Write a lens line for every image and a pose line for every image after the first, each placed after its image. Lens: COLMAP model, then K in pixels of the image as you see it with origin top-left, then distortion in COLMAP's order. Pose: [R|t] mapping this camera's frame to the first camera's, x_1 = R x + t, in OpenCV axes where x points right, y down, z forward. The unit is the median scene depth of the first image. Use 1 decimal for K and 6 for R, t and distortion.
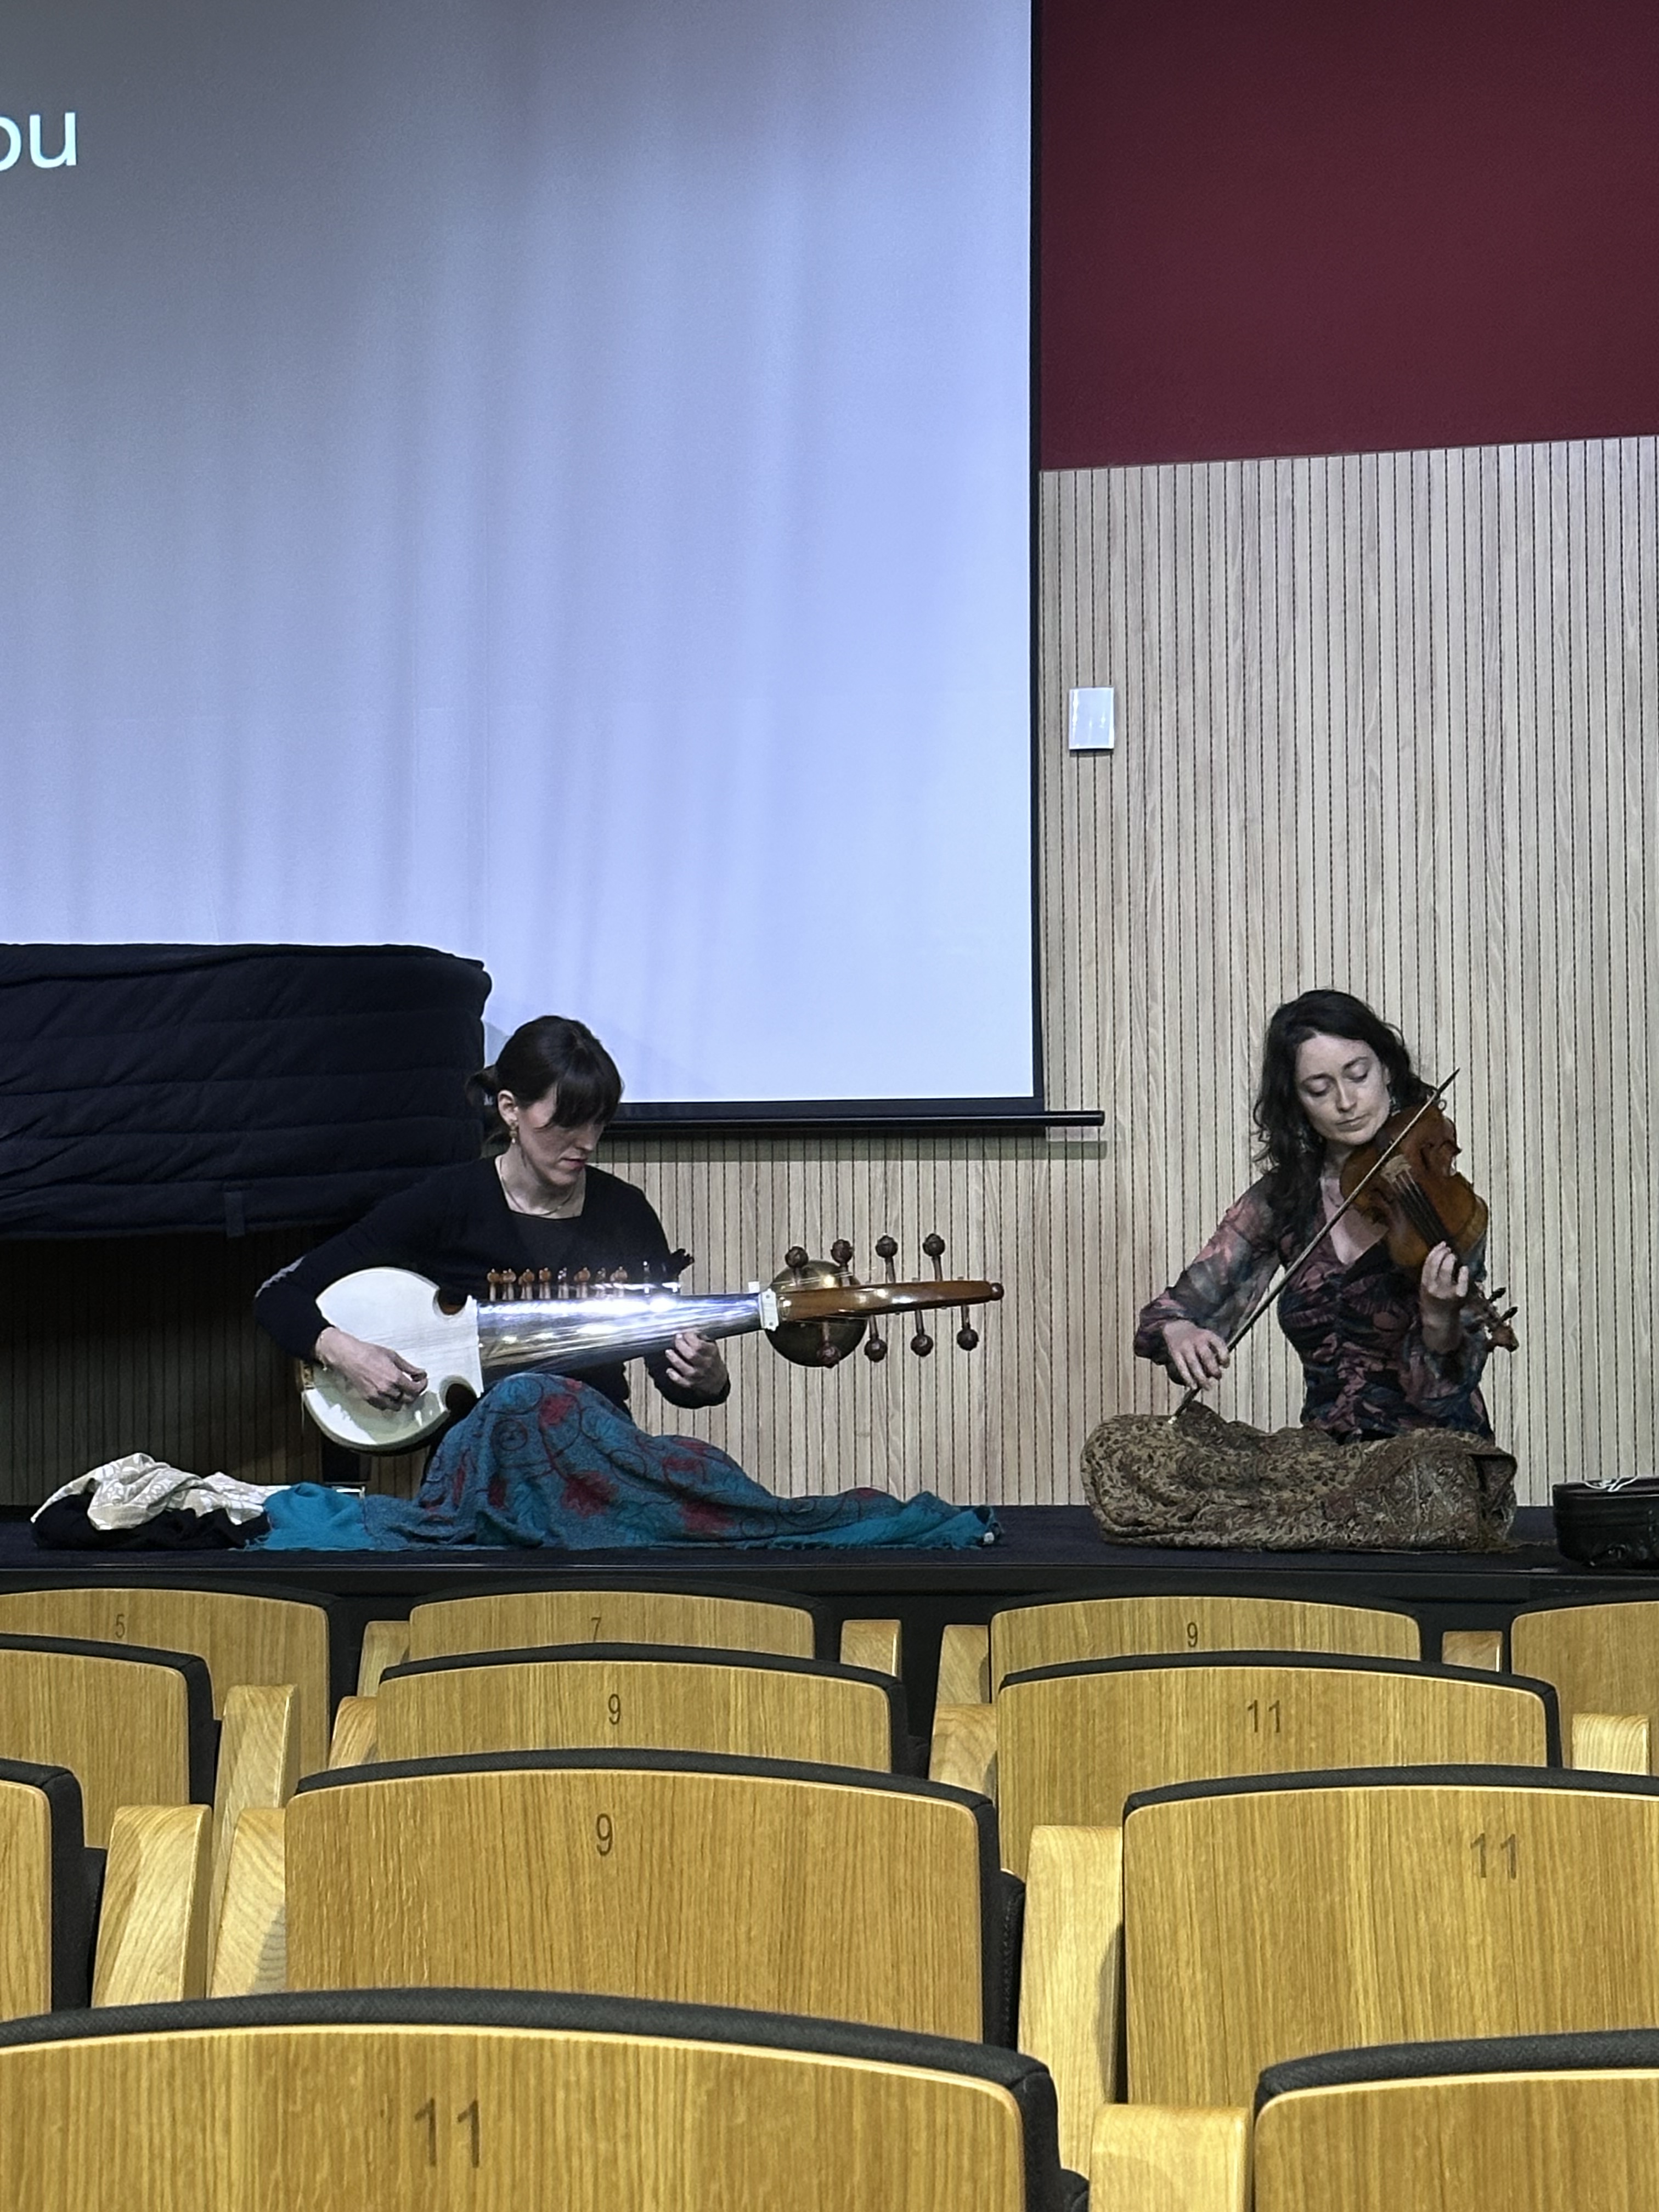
lens RADIAL K [[4862.5, 0, 829.5], [0, 4862.5, 1106.0], [0, 0, 1]] dist [0.205890, -0.101501]
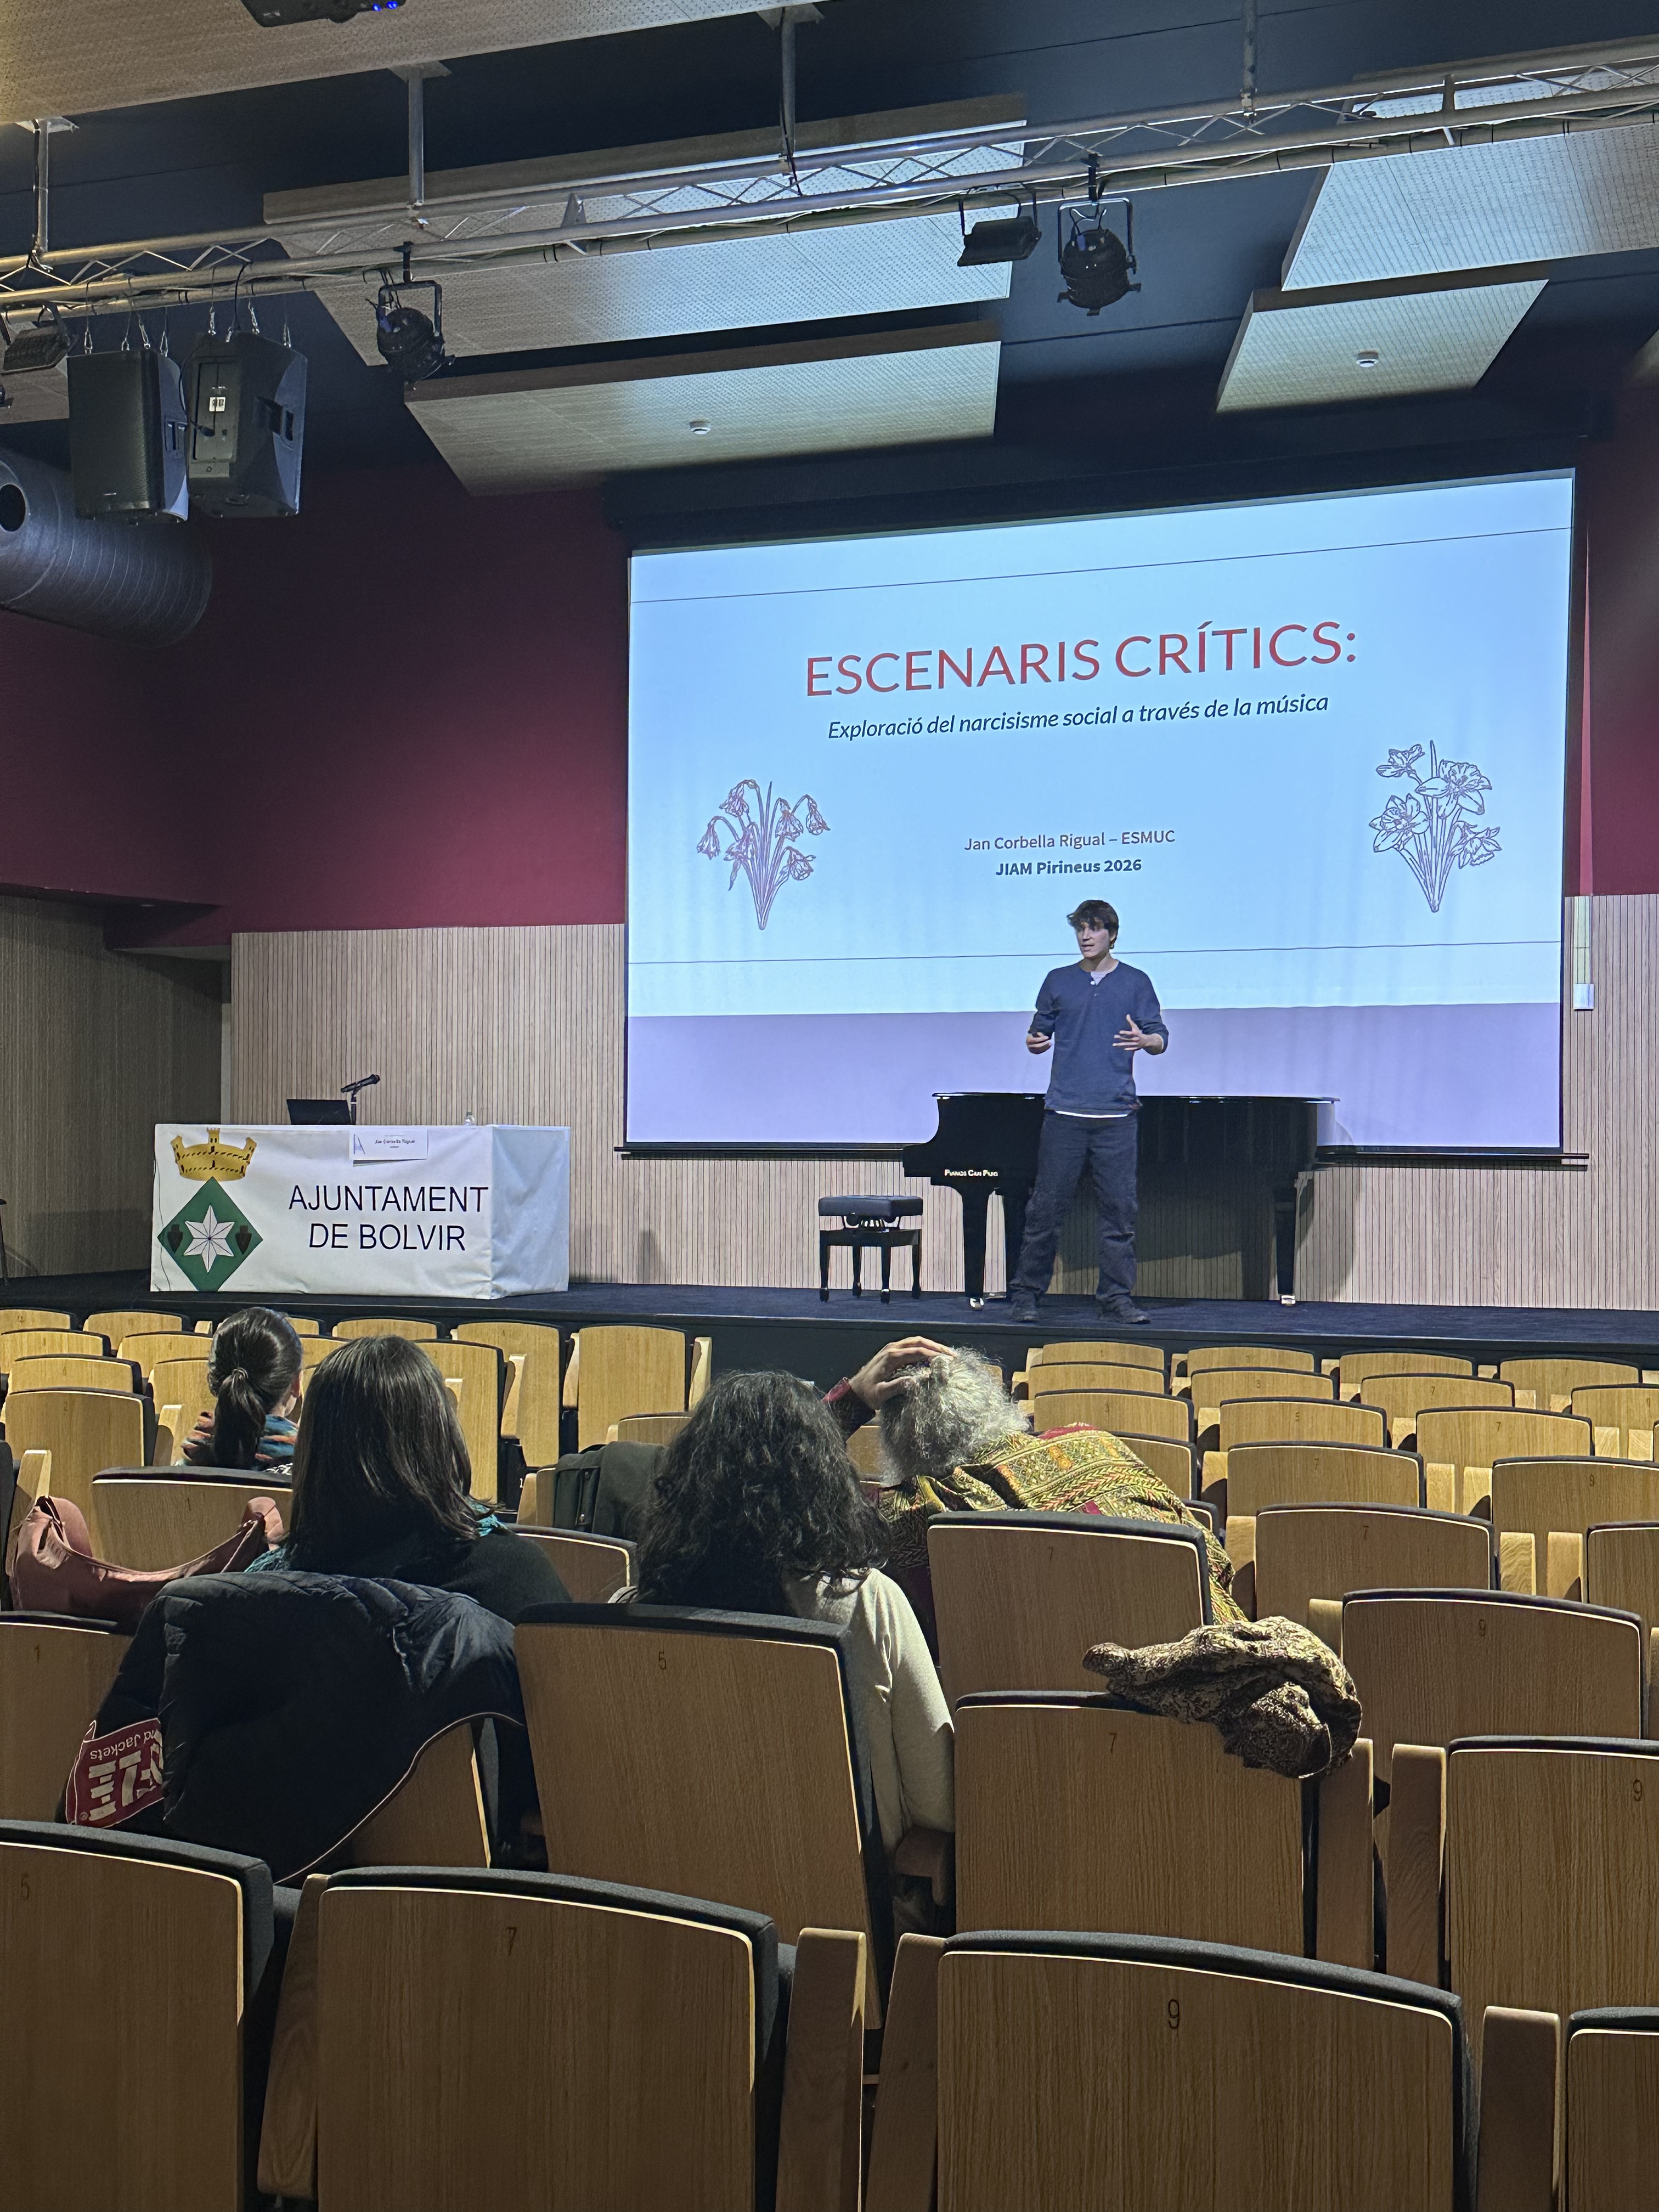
lens RADIAL K [[2720.1, 0, 827.8], [0, 2720.1, 1115.7], [0, 0, 1]] dist [0.134295, -0.125750]
pose [[0.994197, 0.012093, -0.106889, -0.329164], [-0.008360, 0.999342, 0.035308, -0.117235], [0.107246, -0.034209, 0.993644, -0.821829]]
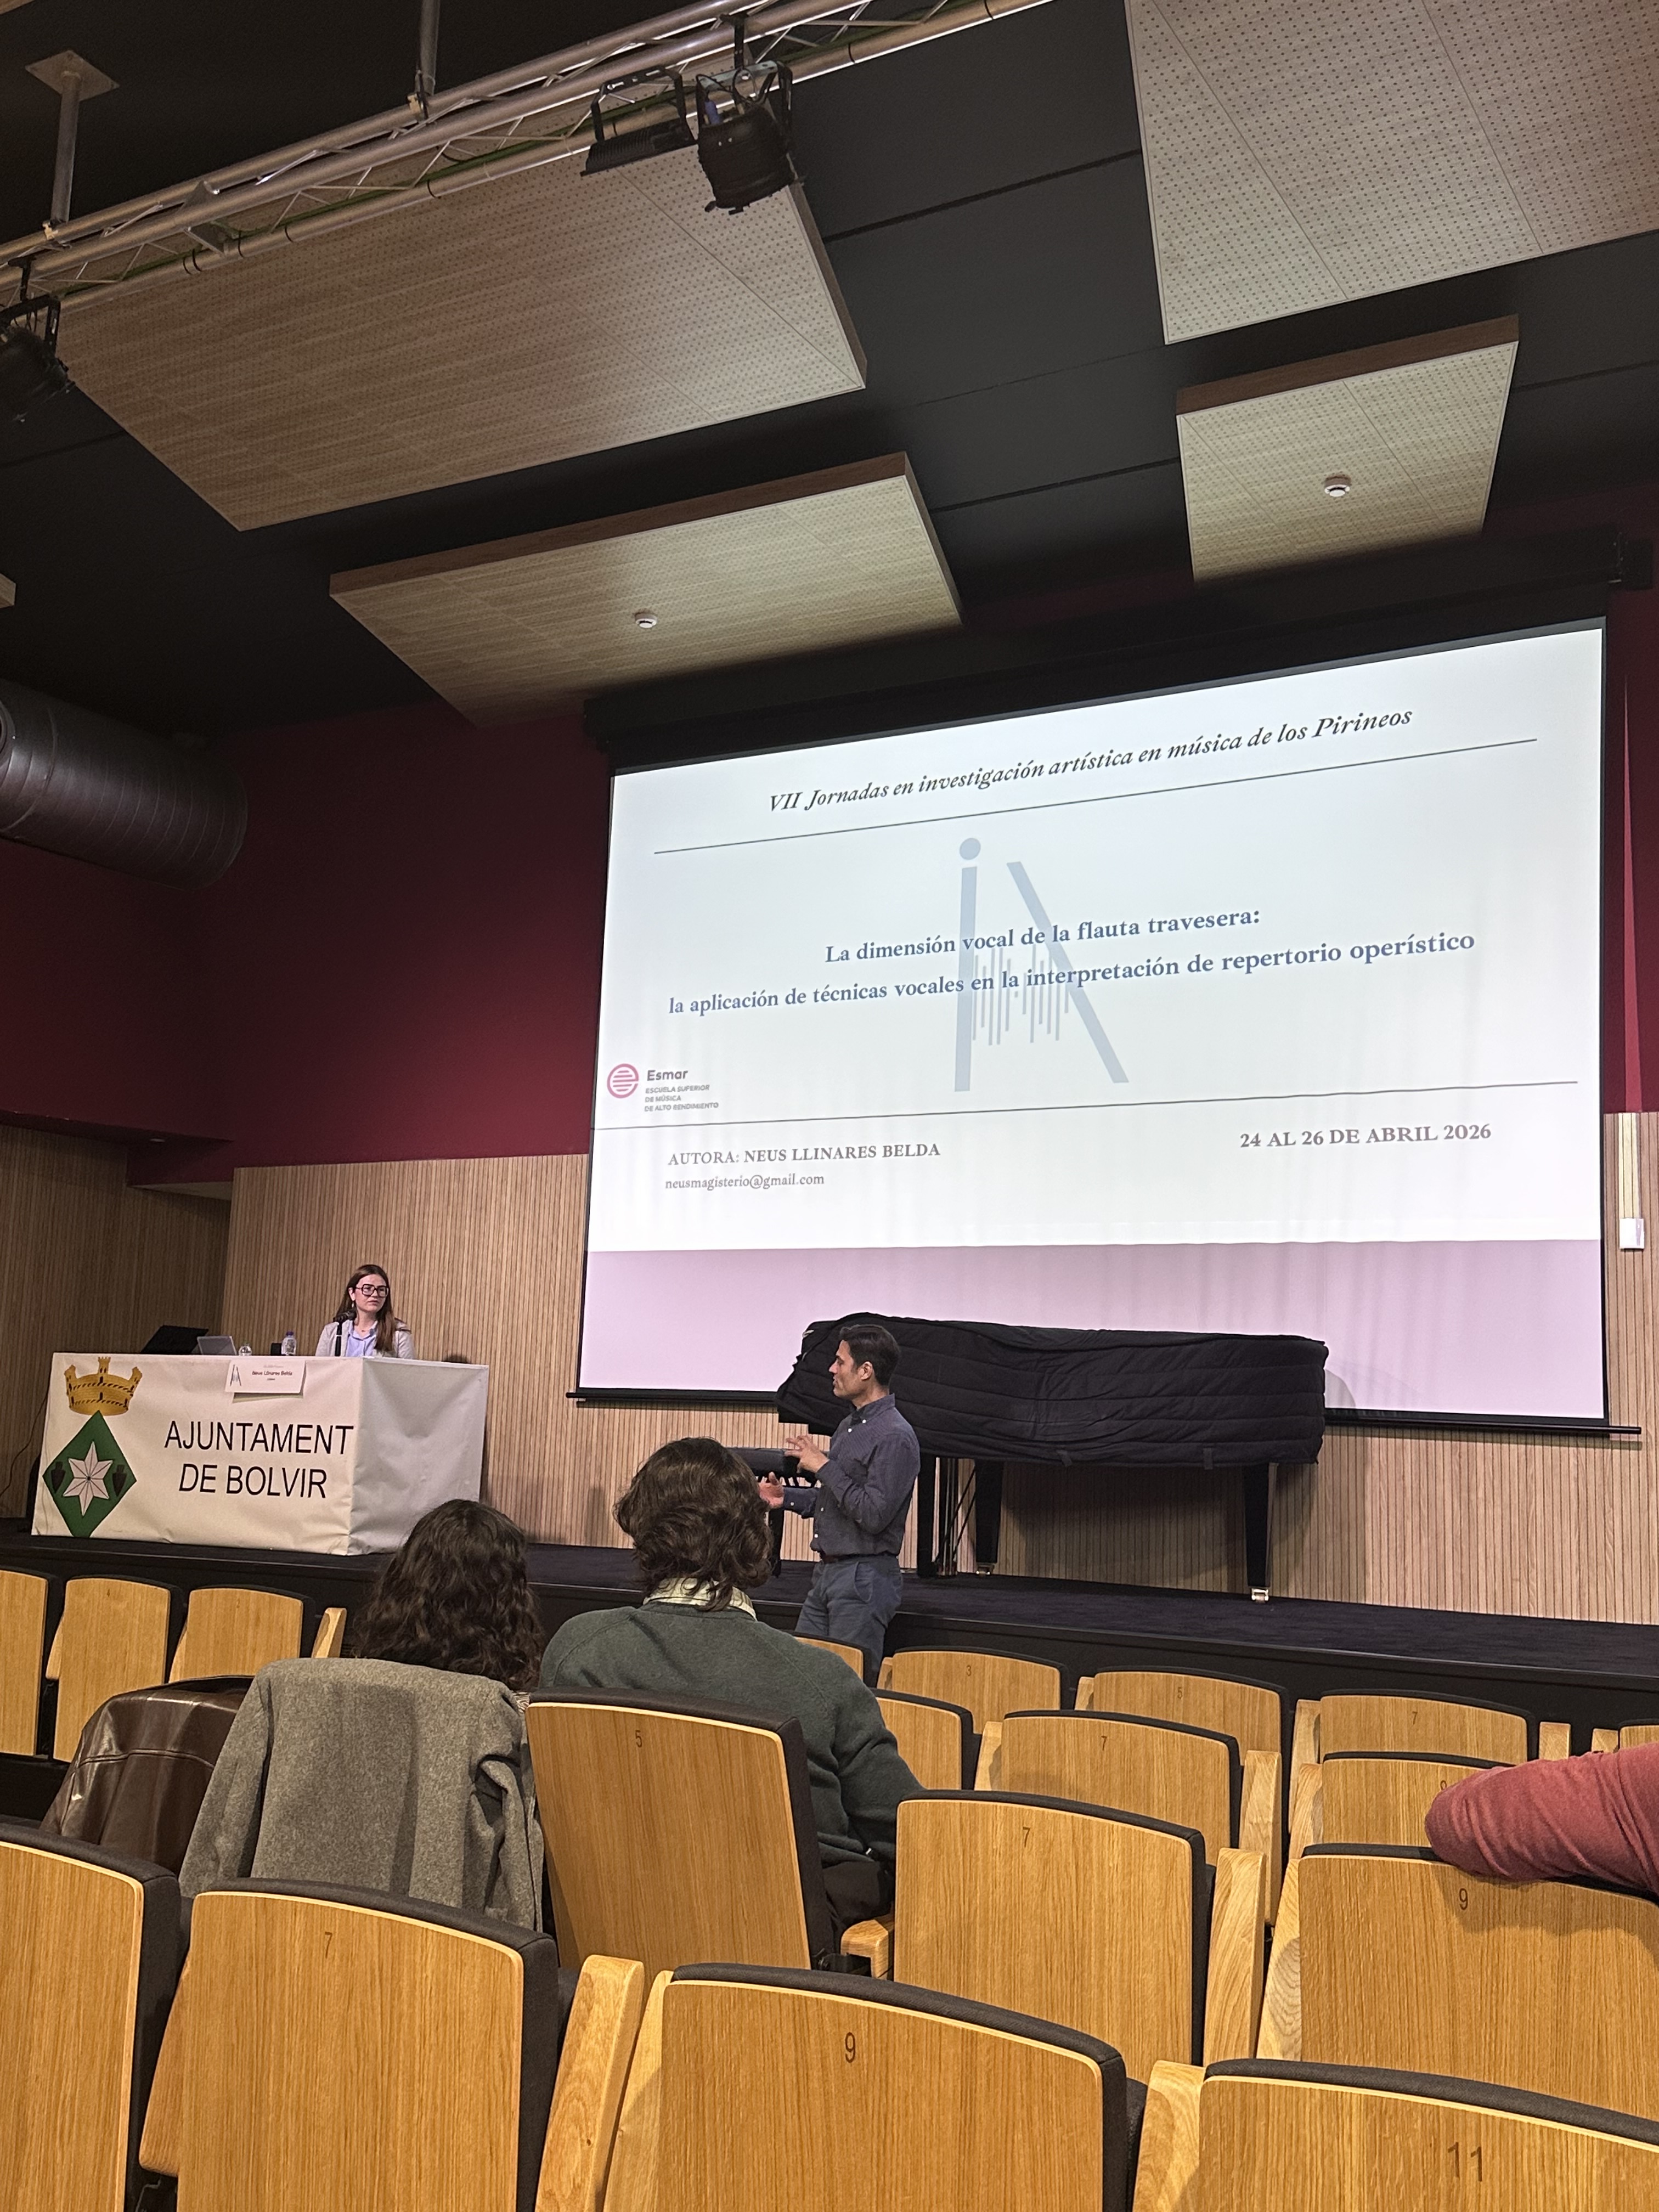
lens RADIAL K [[2190.5, 0, 829.5], [0, 2190.5, 1106.0], [0, 0, 1]] dist [0.177867, -0.368848]
pose [[0.962104, 0.003408, -0.272661, -0.028684], [-0.033368, 0.993878, -0.105320, -0.040596], [0.270633, 0.110427, 0.956328, 0.004251]]
